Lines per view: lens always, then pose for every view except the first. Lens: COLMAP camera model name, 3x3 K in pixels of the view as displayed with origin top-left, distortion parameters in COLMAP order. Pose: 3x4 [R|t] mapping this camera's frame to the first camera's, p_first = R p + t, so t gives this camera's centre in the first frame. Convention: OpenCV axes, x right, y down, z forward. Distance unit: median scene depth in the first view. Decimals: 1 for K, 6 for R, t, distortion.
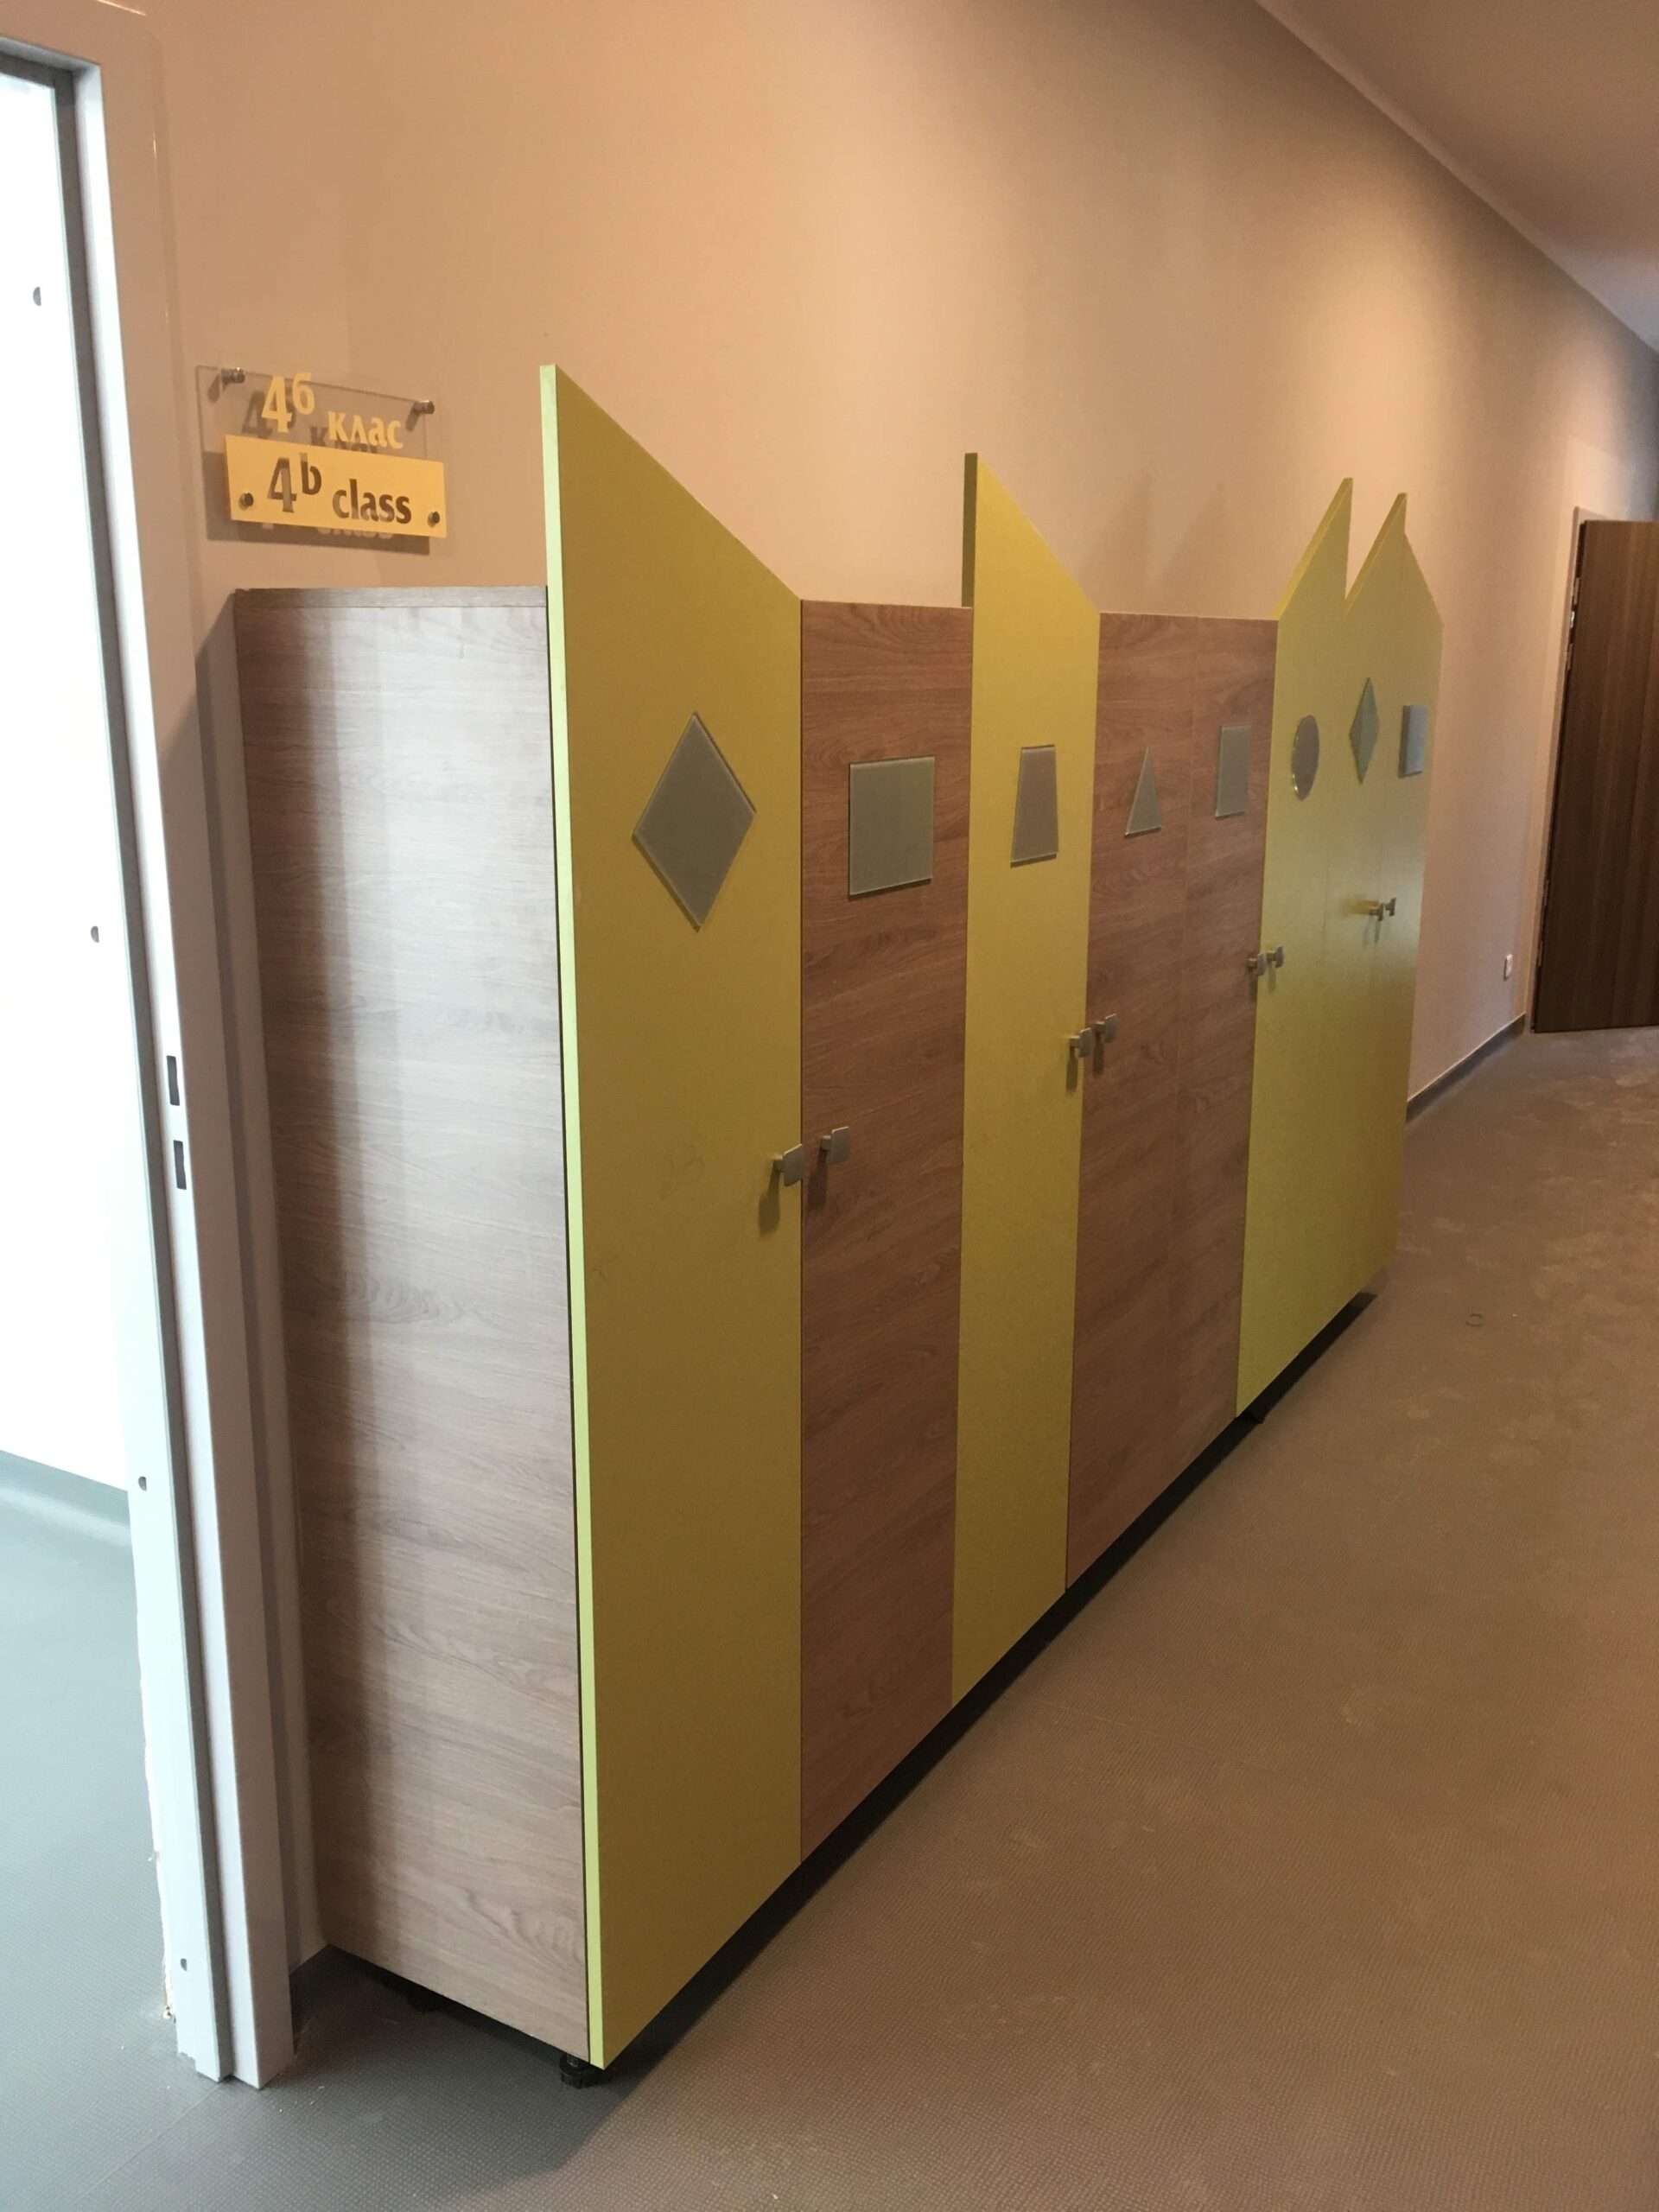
lens RADIAL K [[1884.2, 0, 832.7], [0, 1884.2, 1104.4], [0, 0, 1]] dist [0.077400, -0.096593]
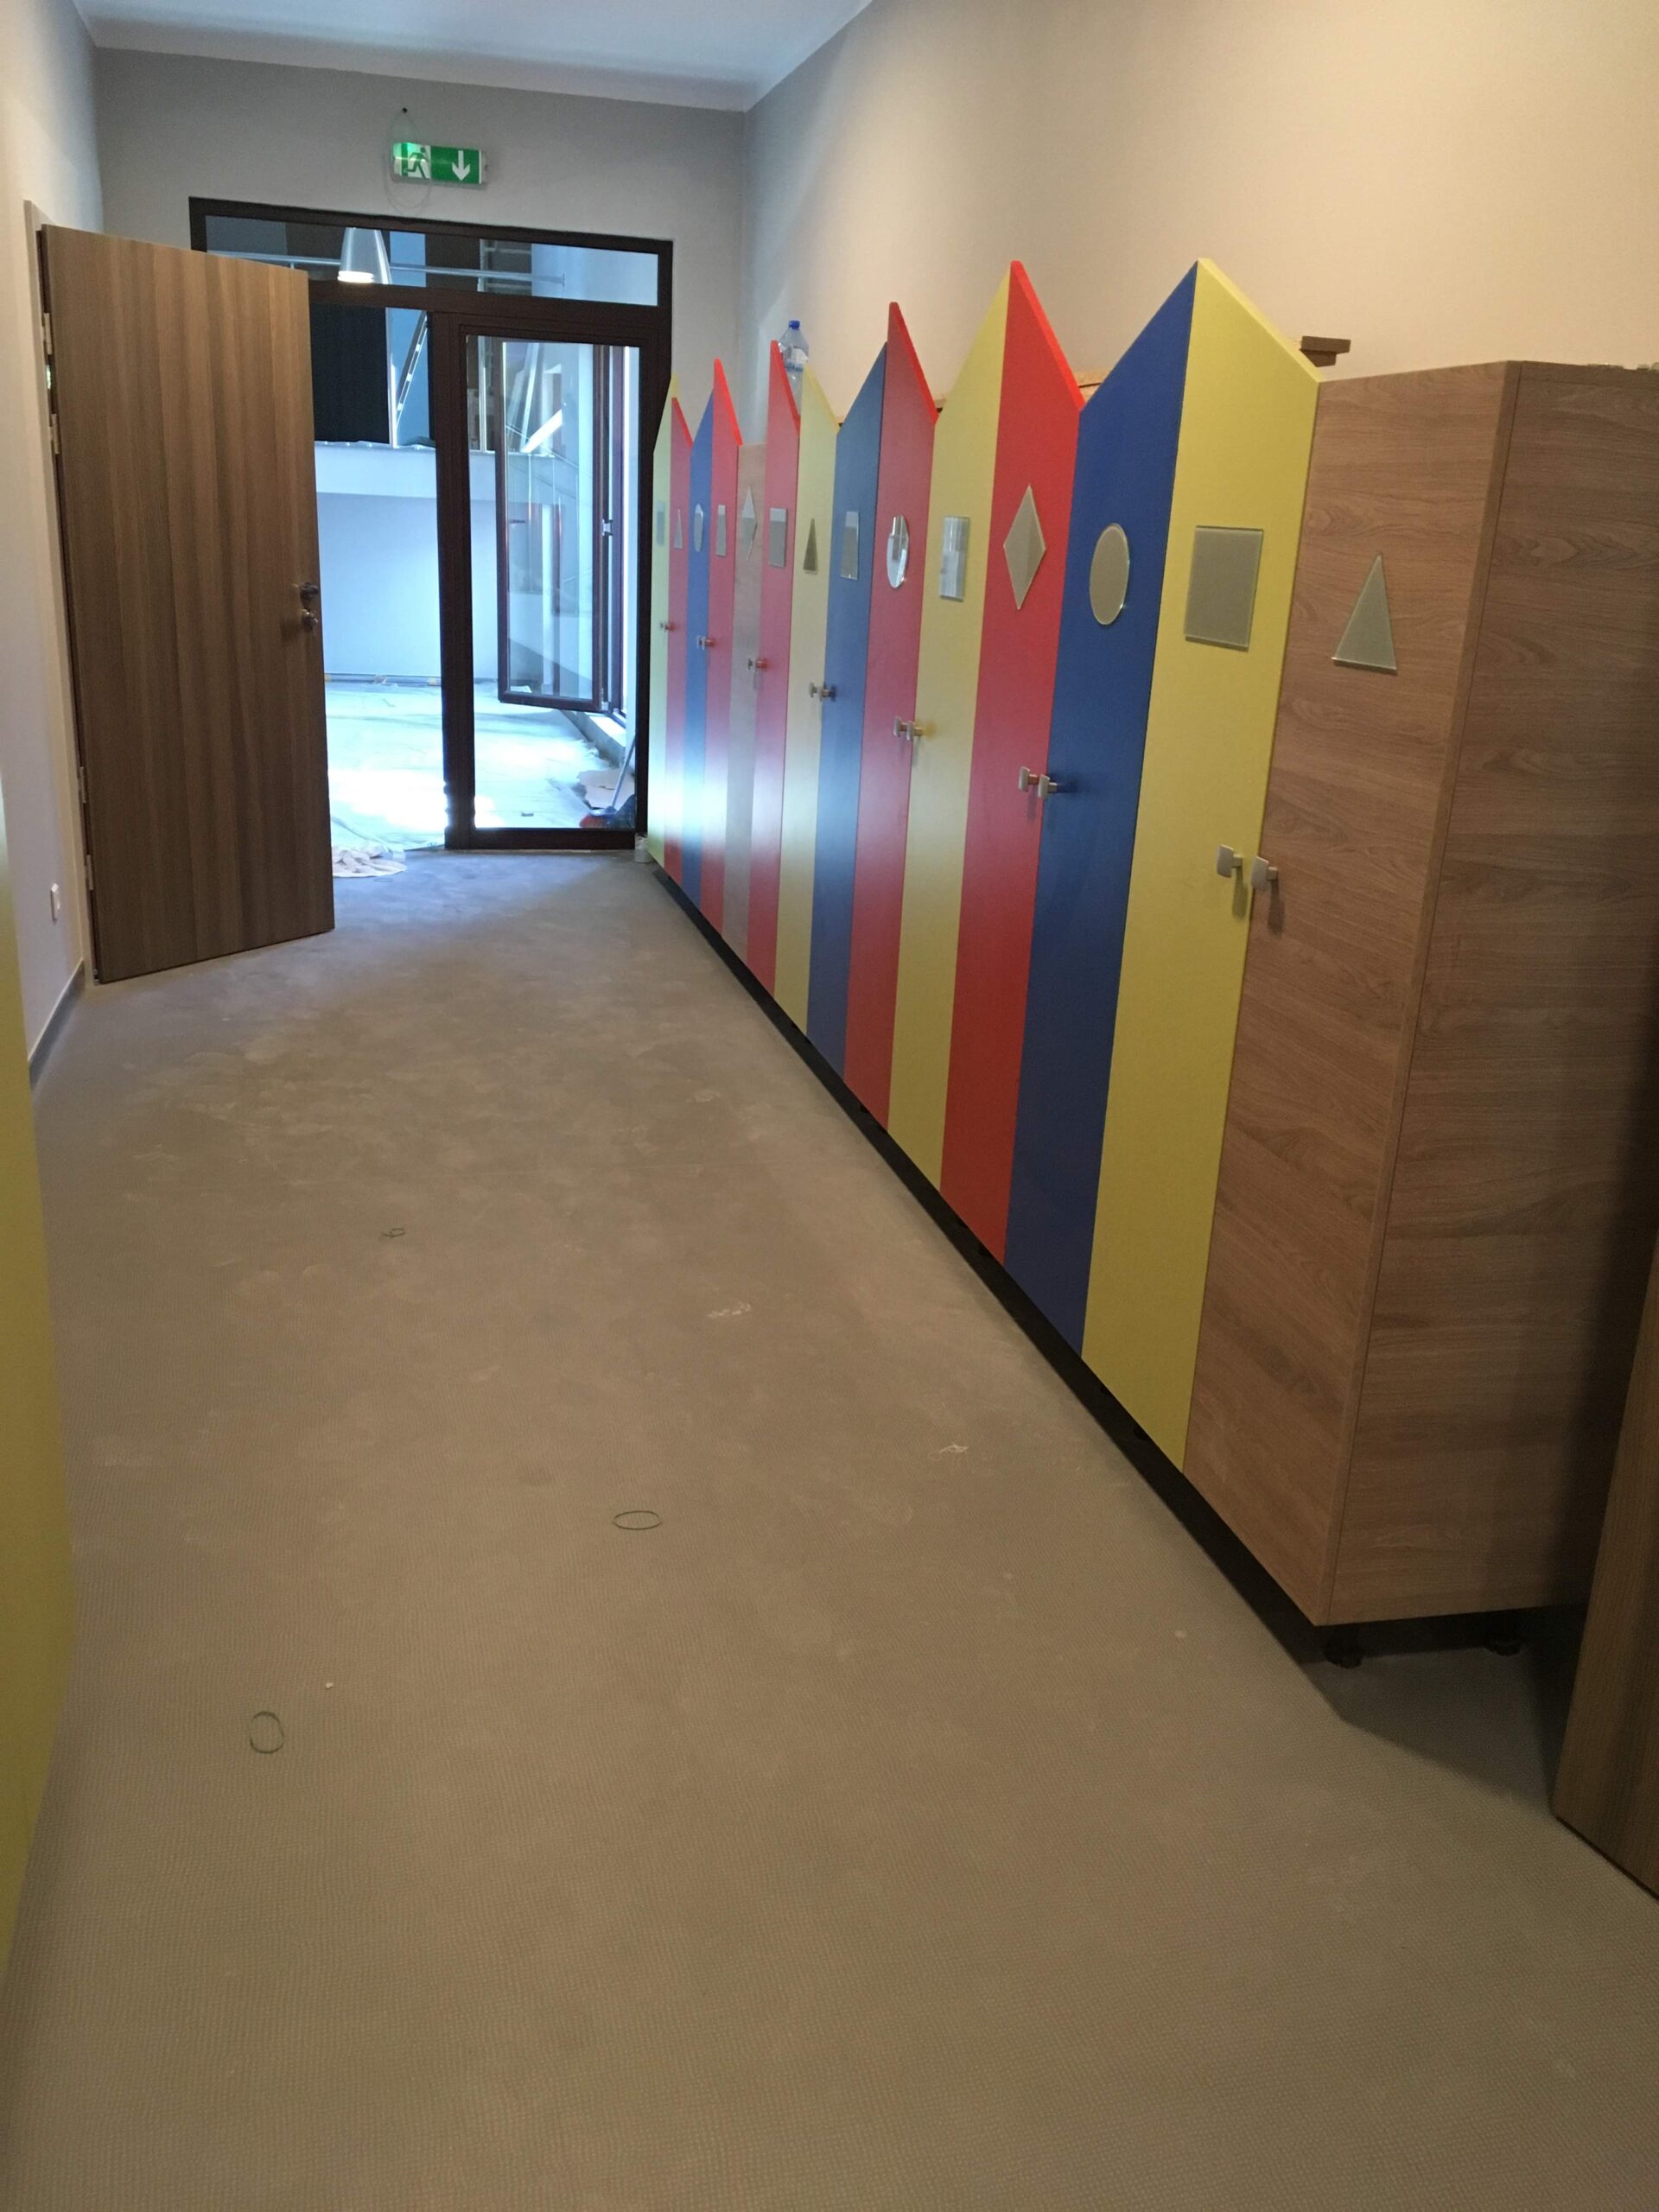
lens RADIAL K [[1884.2, 0, 824.1], [0, 1884.2, 1102.6], [0, 0, 1]] dist [0.077400, -0.096593]
pose [[0.713758, -0.182283, 0.676256, 0.079106], [0.123967, 0.983174, 0.134170, -0.058716], [-0.689334, -0.011932, 0.724345, 0.317709]]
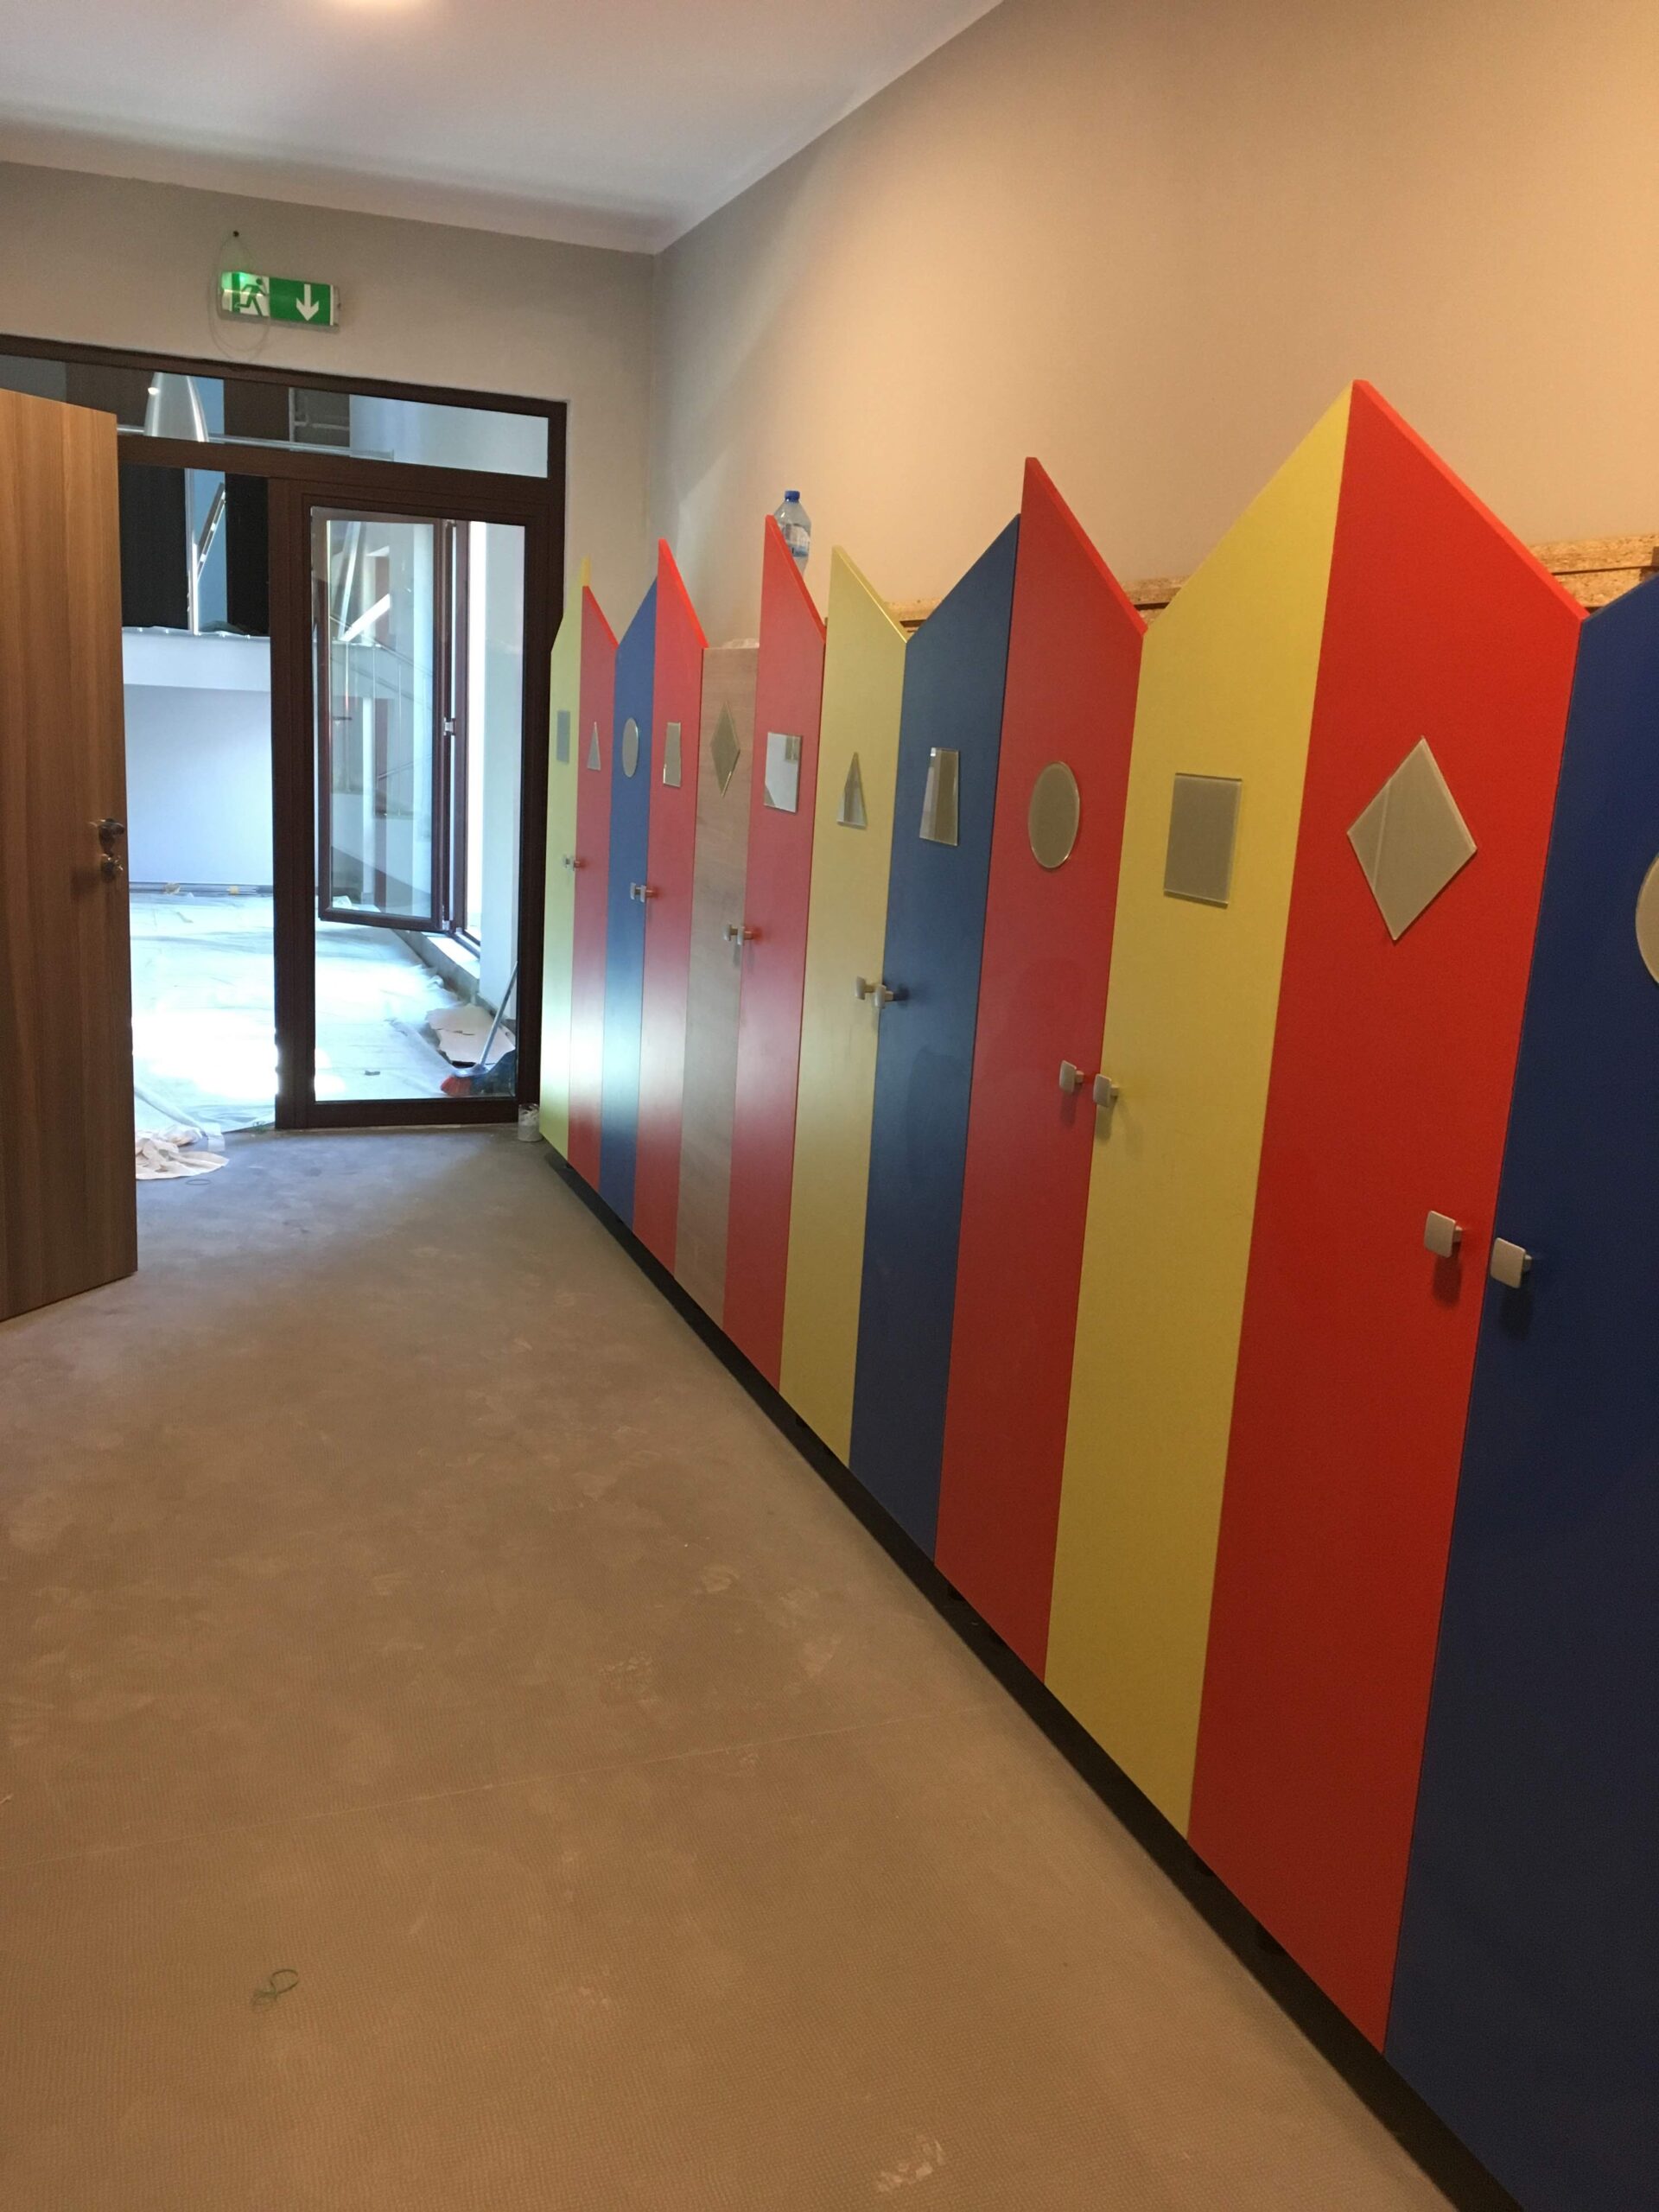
lens RADIAL K [[1884.2, 0, 824.9], [0, 1884.2, 1090.6], [0, 0, 1]] dist [0.077400, -0.096593]
pose [[0.629682, -0.126144, 0.766543, 0.178015], [0.132644, 0.989697, 0.053906, -0.110837], [-0.765445, 0.067734, 0.639927, 0.501525]]
